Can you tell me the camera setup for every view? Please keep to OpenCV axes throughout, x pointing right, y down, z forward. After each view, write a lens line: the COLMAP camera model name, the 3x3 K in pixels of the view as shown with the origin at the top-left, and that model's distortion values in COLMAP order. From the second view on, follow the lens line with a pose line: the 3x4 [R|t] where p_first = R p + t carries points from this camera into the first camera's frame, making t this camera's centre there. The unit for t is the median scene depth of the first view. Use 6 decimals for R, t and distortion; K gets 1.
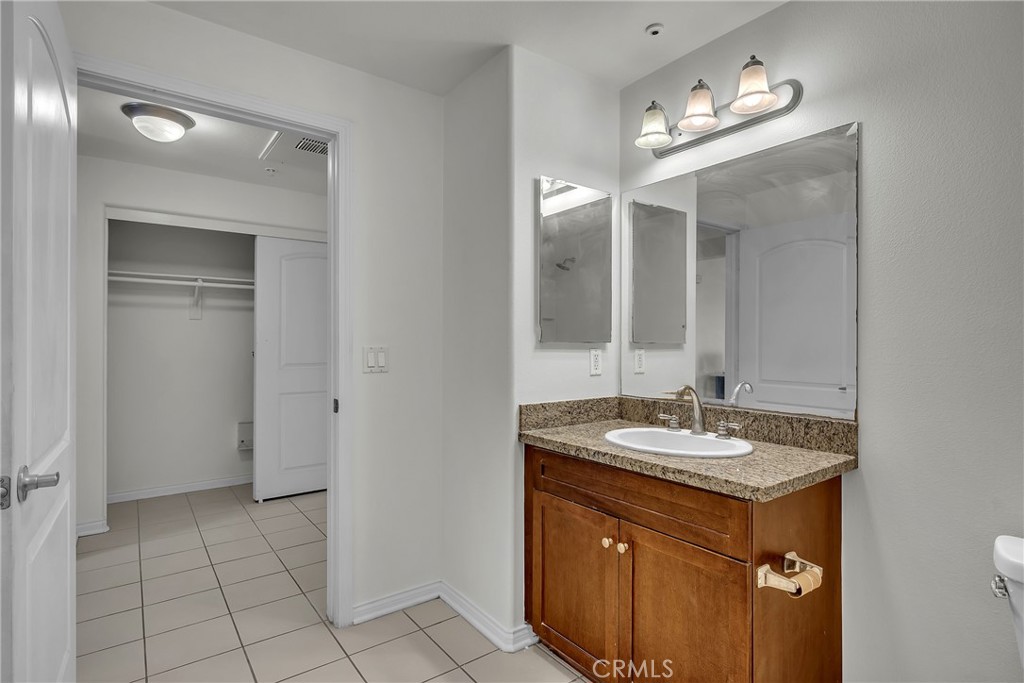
lens RADIAL K [[514.2, 0, 509.0], [0, 514.2, 337.7], [0, 0, 1]] dist [-0.001397, -0.000109]
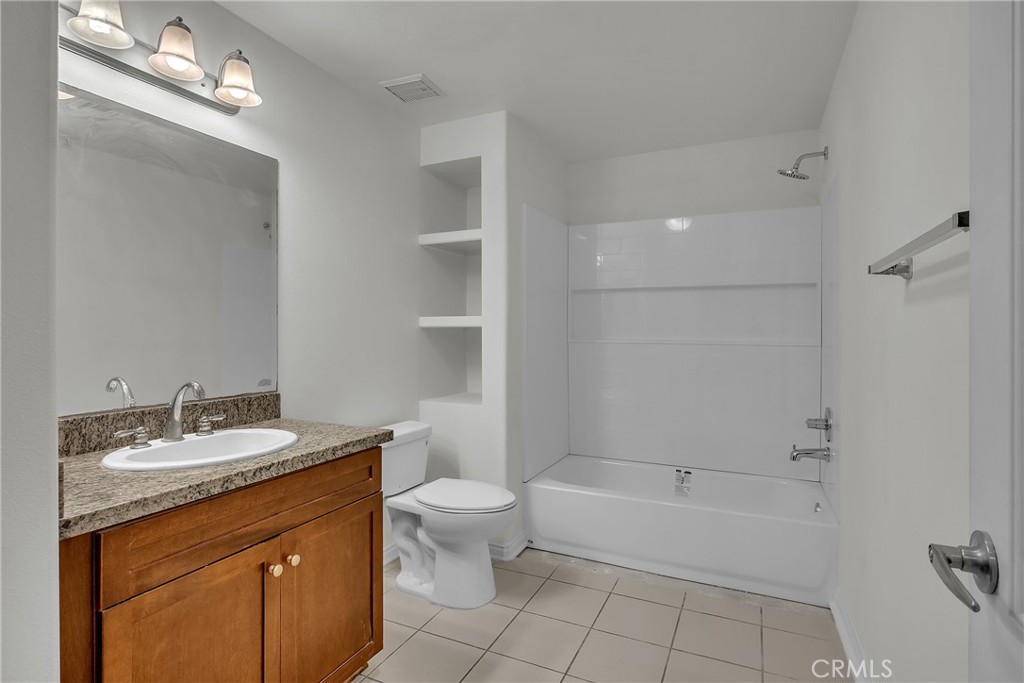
lens RADIAL K [[514.2, 0, 509.0], [0, 514.2, 337.7], [0, 0, 1]] dist [-0.001397, -0.000109]
pose [[-0.467950, -0.008819, 0.883711, -0.703015], [-0.007025, 0.999956, 0.006259, 0.014735], [-0.883727, -0.003279, -0.467991, 1.039819]]
